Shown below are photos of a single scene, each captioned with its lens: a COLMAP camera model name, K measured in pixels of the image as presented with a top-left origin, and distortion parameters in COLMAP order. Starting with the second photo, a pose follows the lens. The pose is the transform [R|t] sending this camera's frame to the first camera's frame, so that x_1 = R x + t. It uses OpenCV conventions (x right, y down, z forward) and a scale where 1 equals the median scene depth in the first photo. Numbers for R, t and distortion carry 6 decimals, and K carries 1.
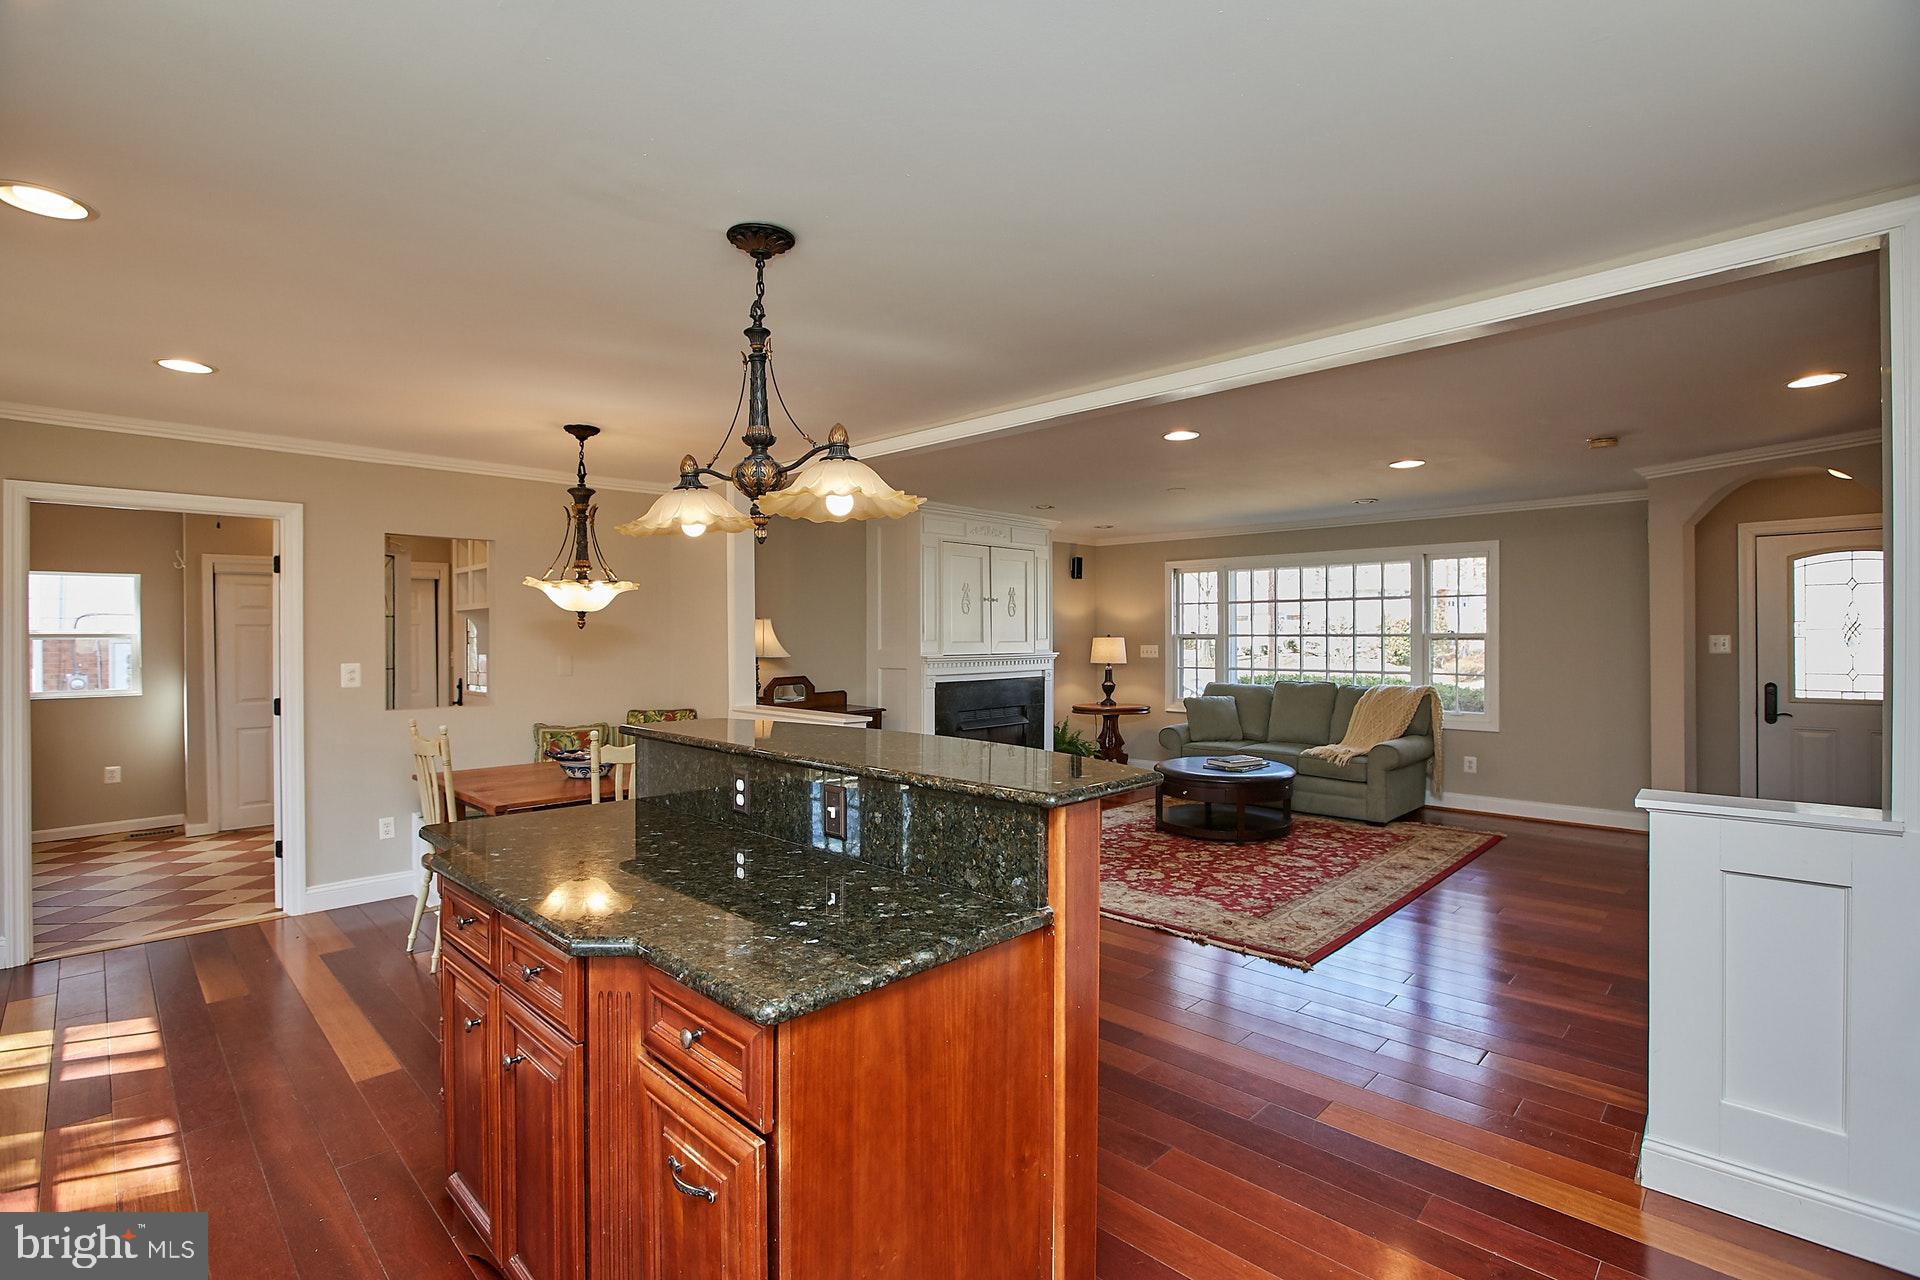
lens RADIAL K [[880.0, 0, 956.6], [0, 880.0, 636.7], [0, 0, 1]] dist [-0.057958, 0.024523]
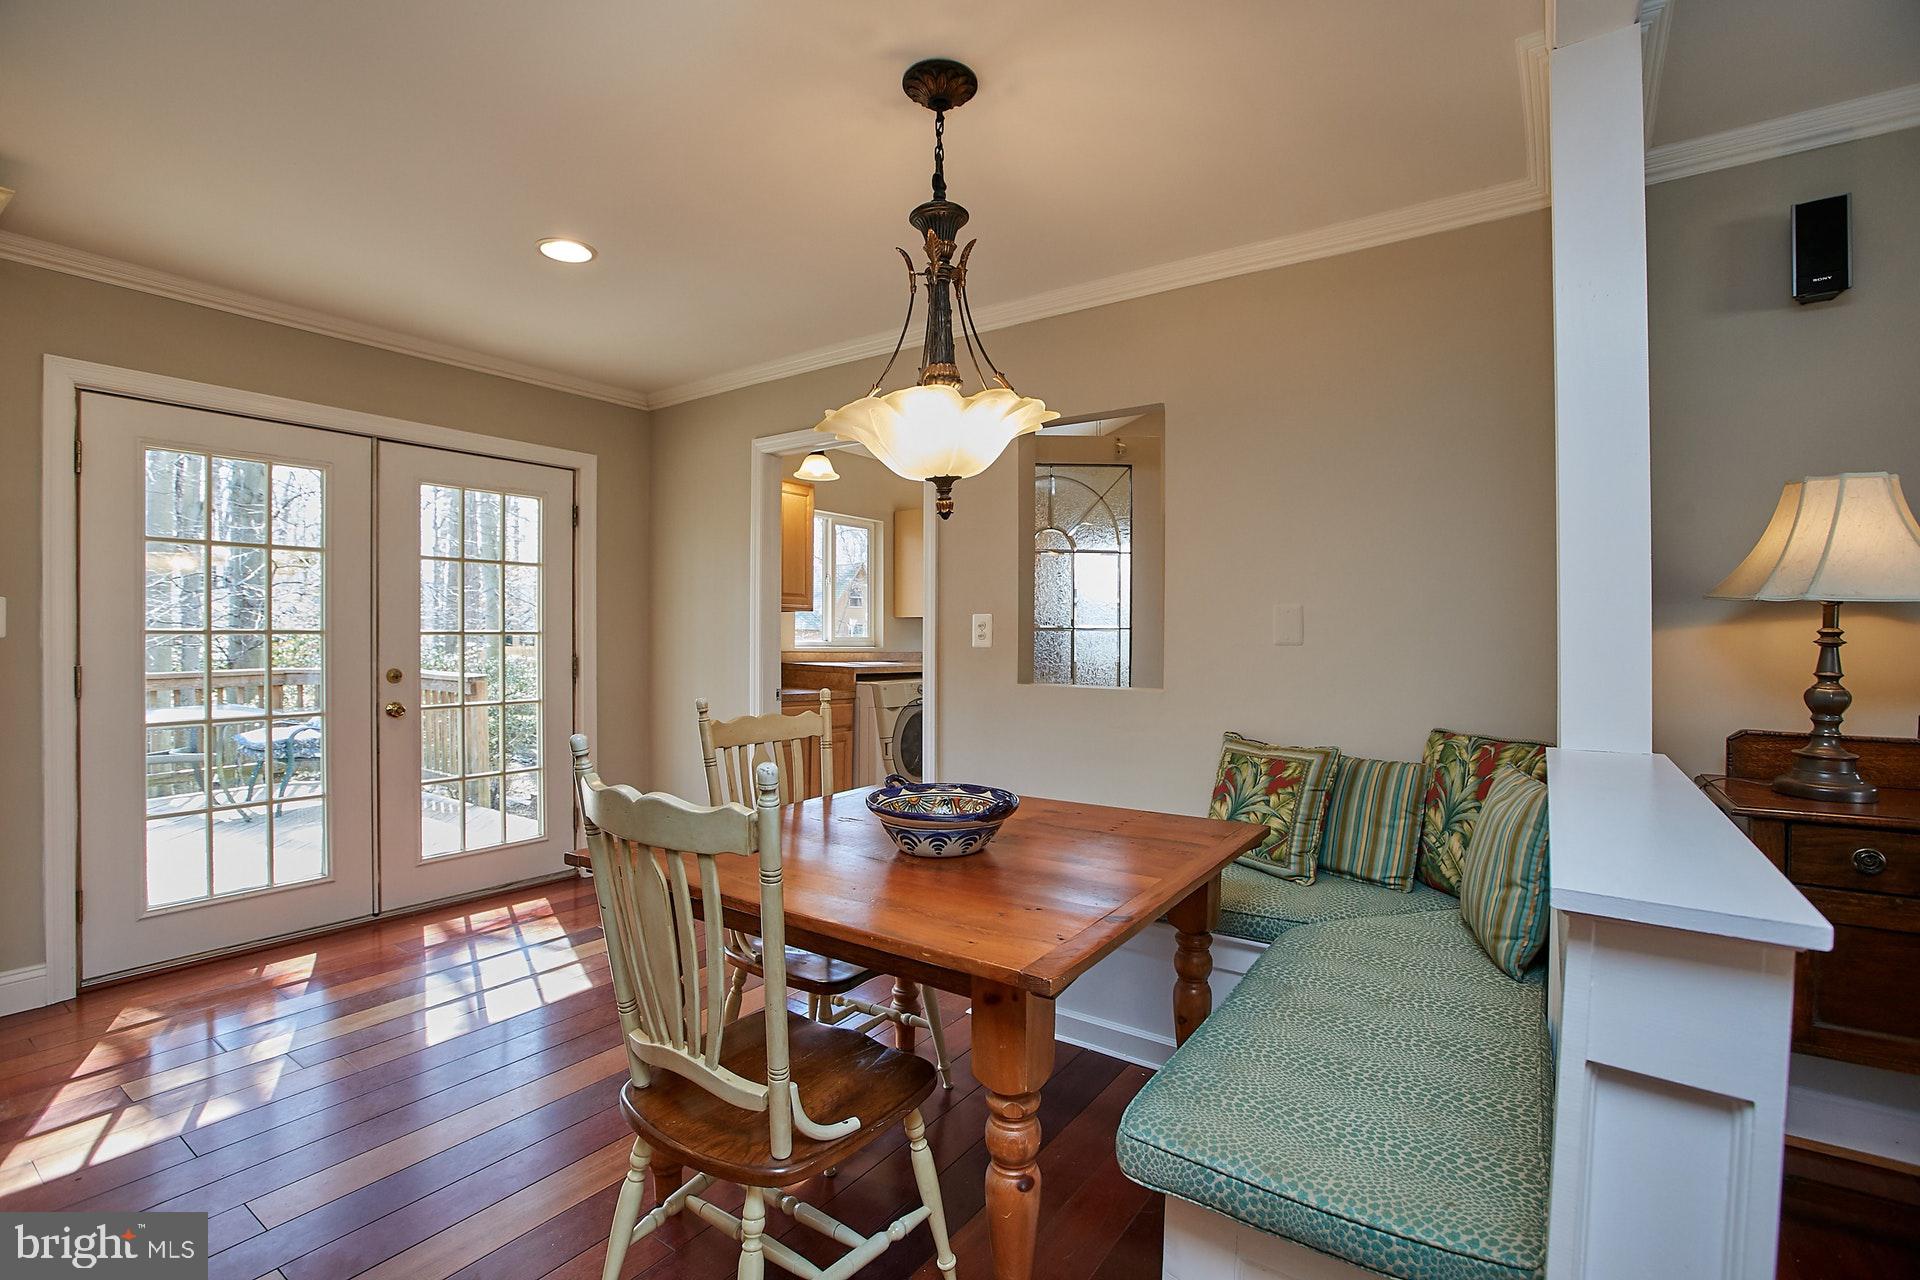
lens RADIAL K [[876.2, 0, 961.9], [0, 876.2, 636.0], [0, 0, 1]] dist [-0.046122, 0.013212]
pose [[0.167698, 0.008411, -0.985803, 0.012575], [-0.005990, 0.999954, 0.007513, 0.030568], [0.985820, 0.004645, 0.167741, 0.592329]]
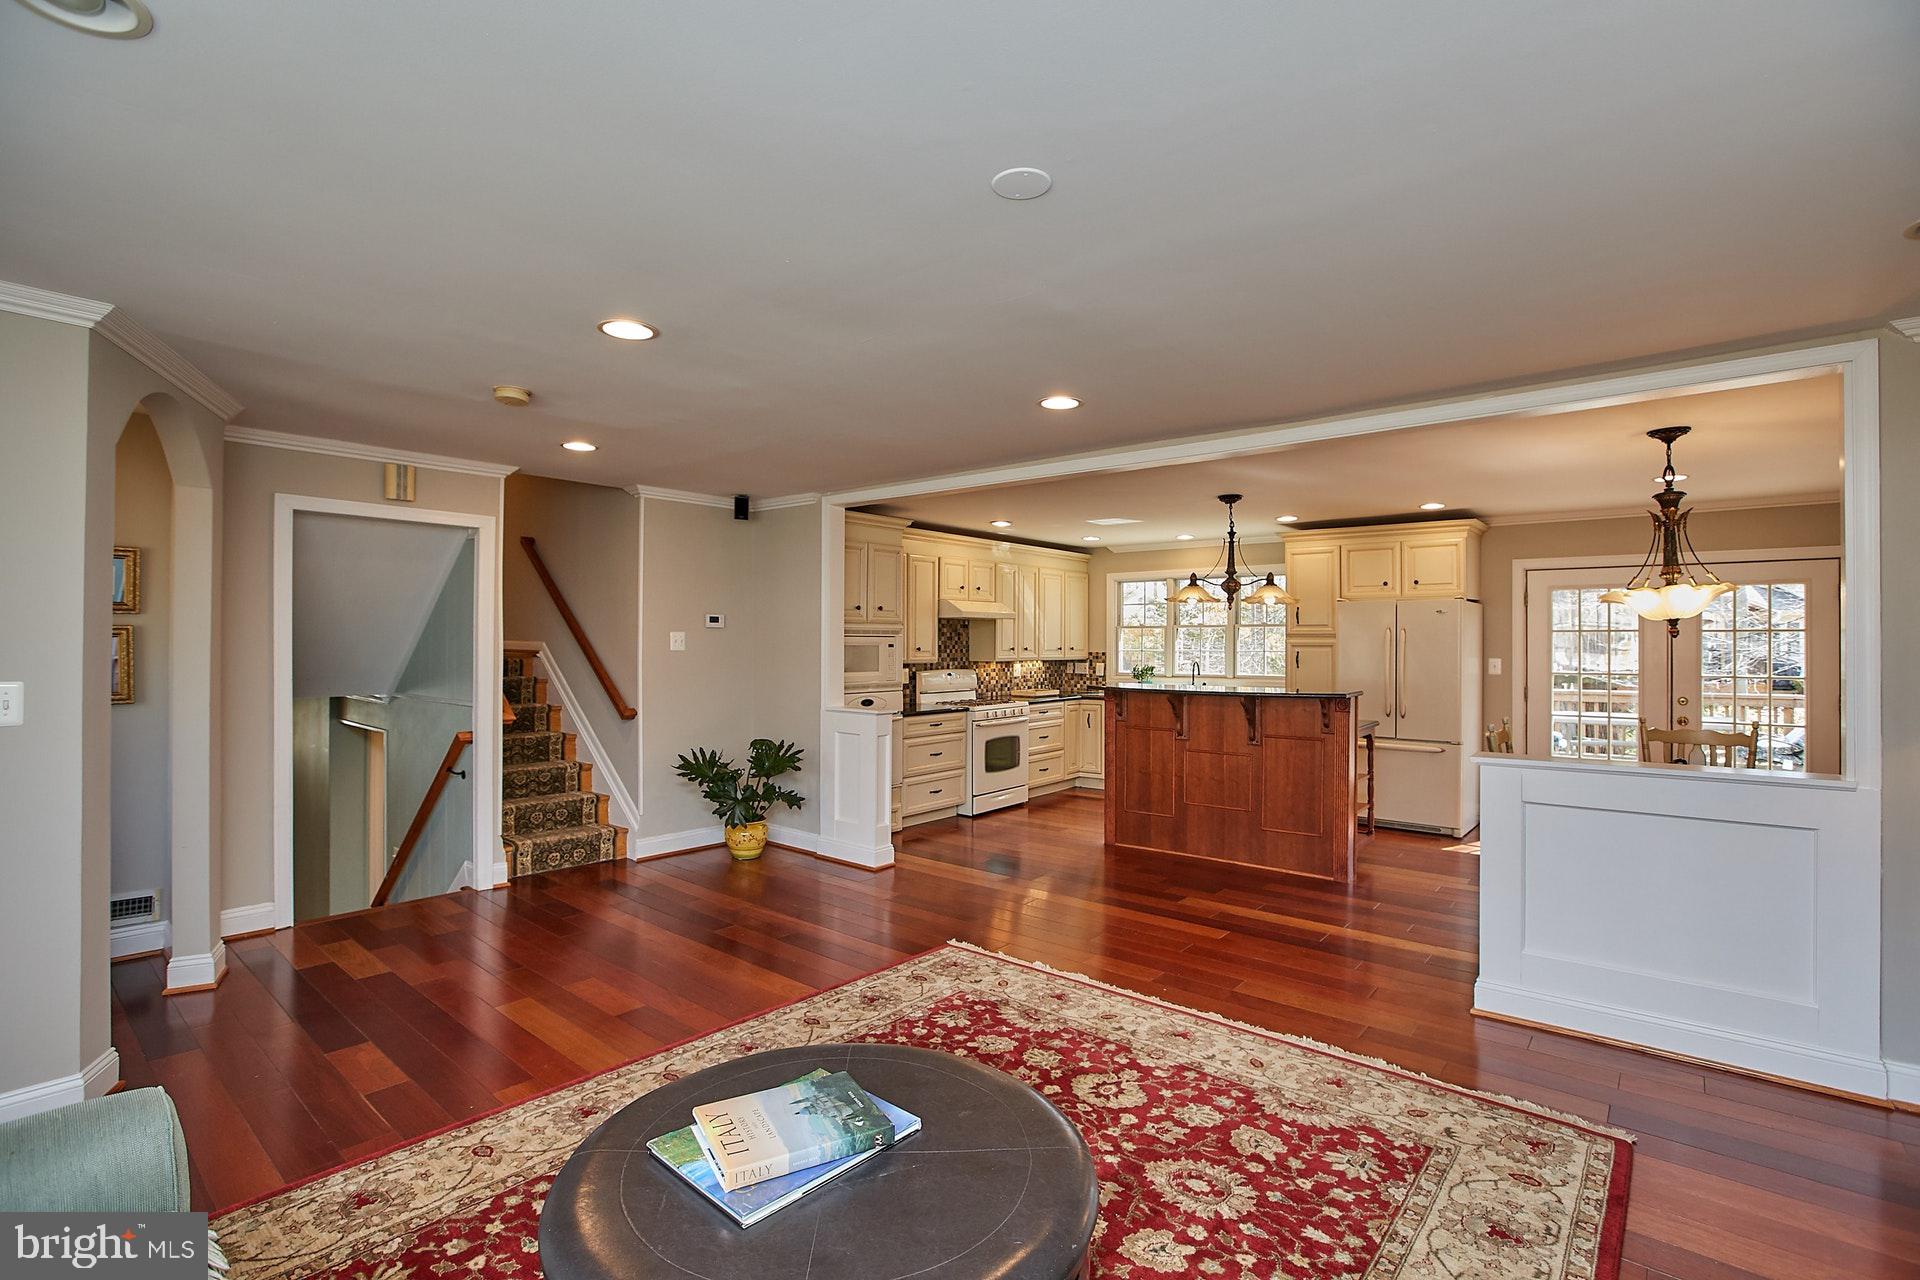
lens RADIAL K [[876.2, 0, 961.9], [0, 876.2, 636.0], [0, 0, 1]] dist [-0.046122, 0.013212]
pose [[-0.996807, -0.001201, -0.079834, 0.271229], [-0.000775, 0.999985, -0.005363, -0.003261], [0.079839, -0.005284, -0.996794, 1.190945]]
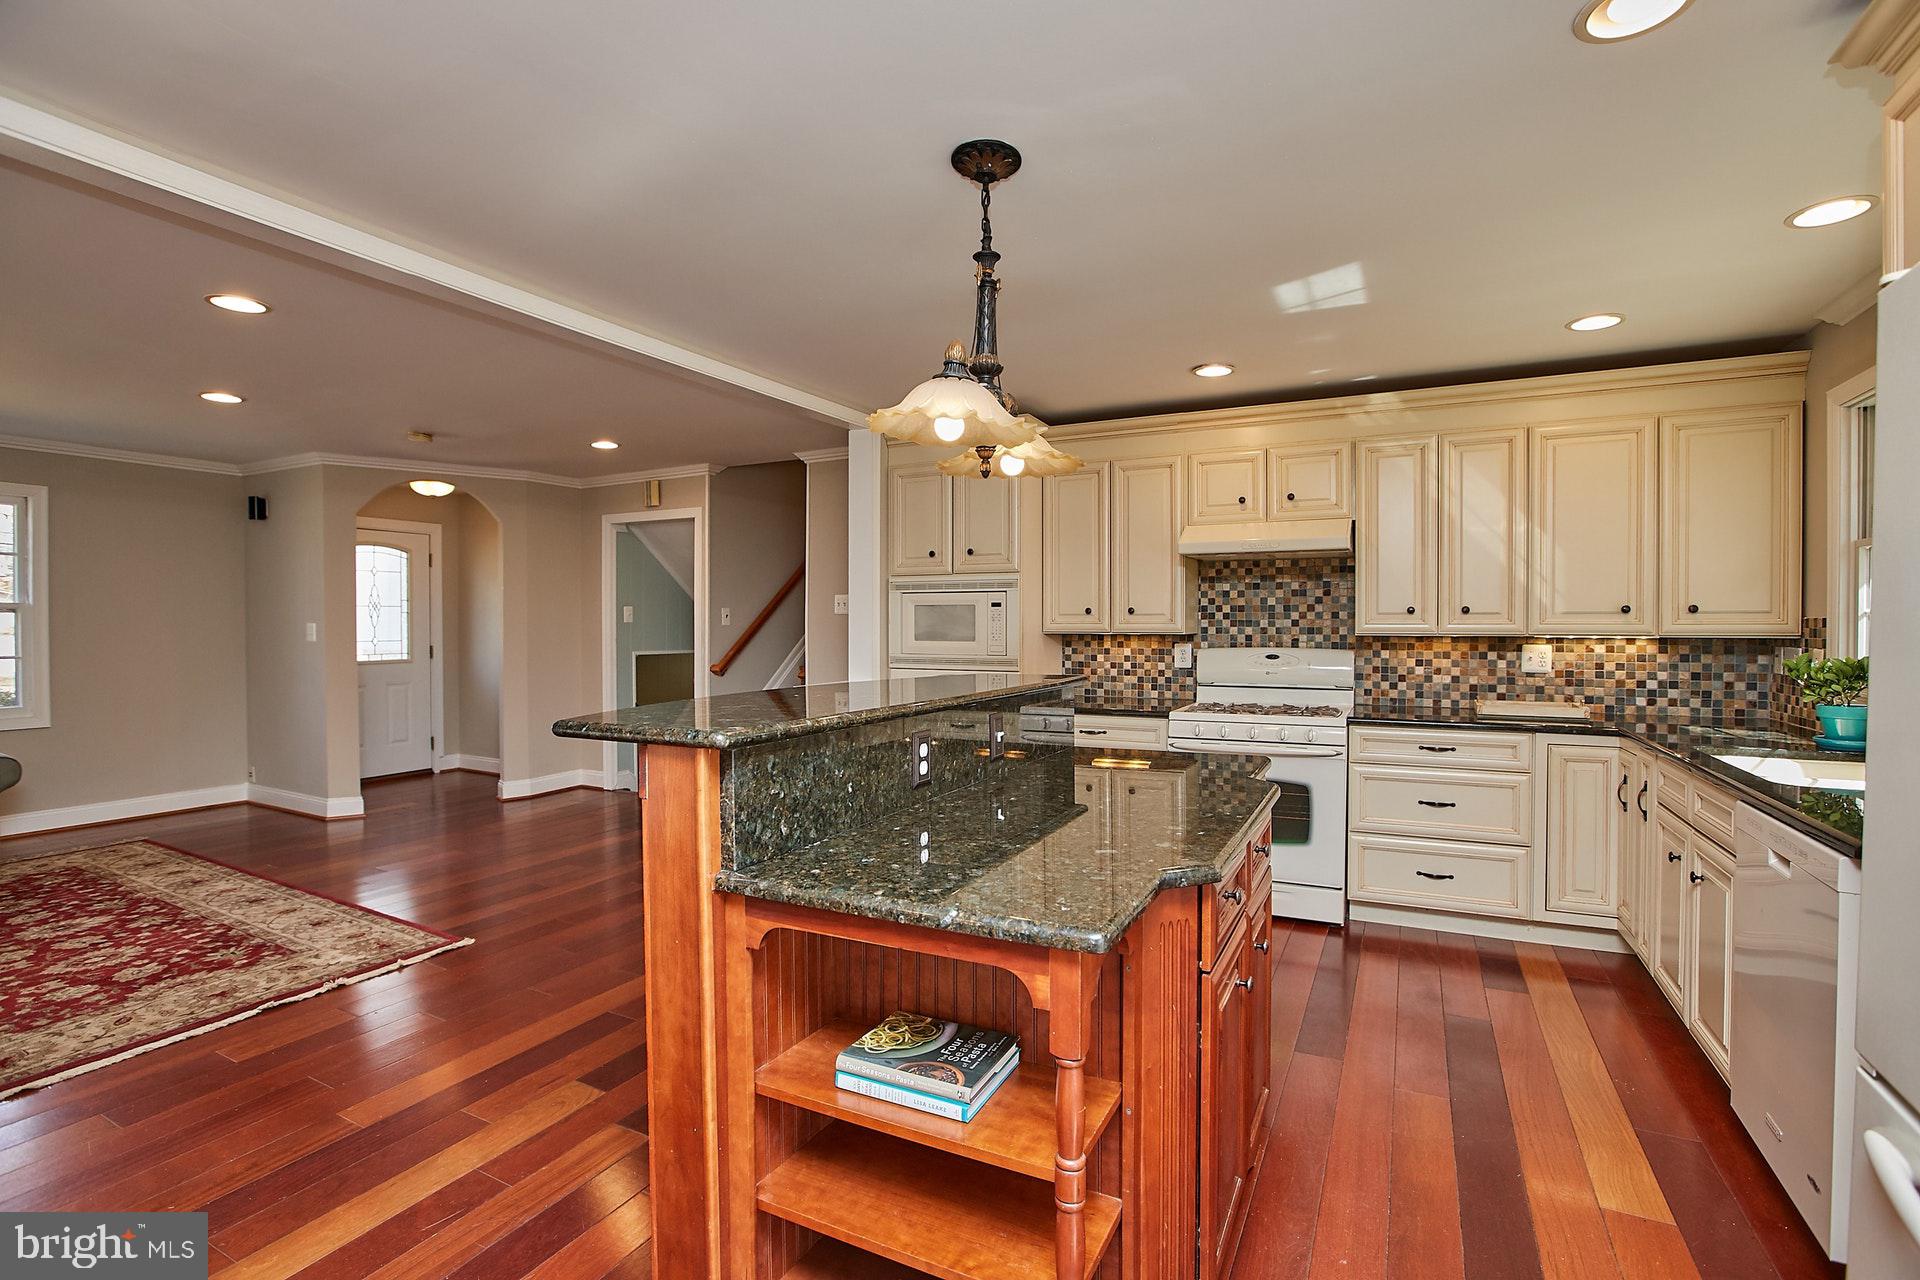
lens RADIAL K [[876.2, 0, 961.9], [0, 876.2, 636.0], [0, 0, 1]] dist [-0.046122, 0.013212]
pose [[-0.294345, -0.010634, 0.955640, -0.370457], [0.001585, 0.999931, 0.011615, 0.018493], [-0.955698, 0.004934, -0.294308, 0.426408]]
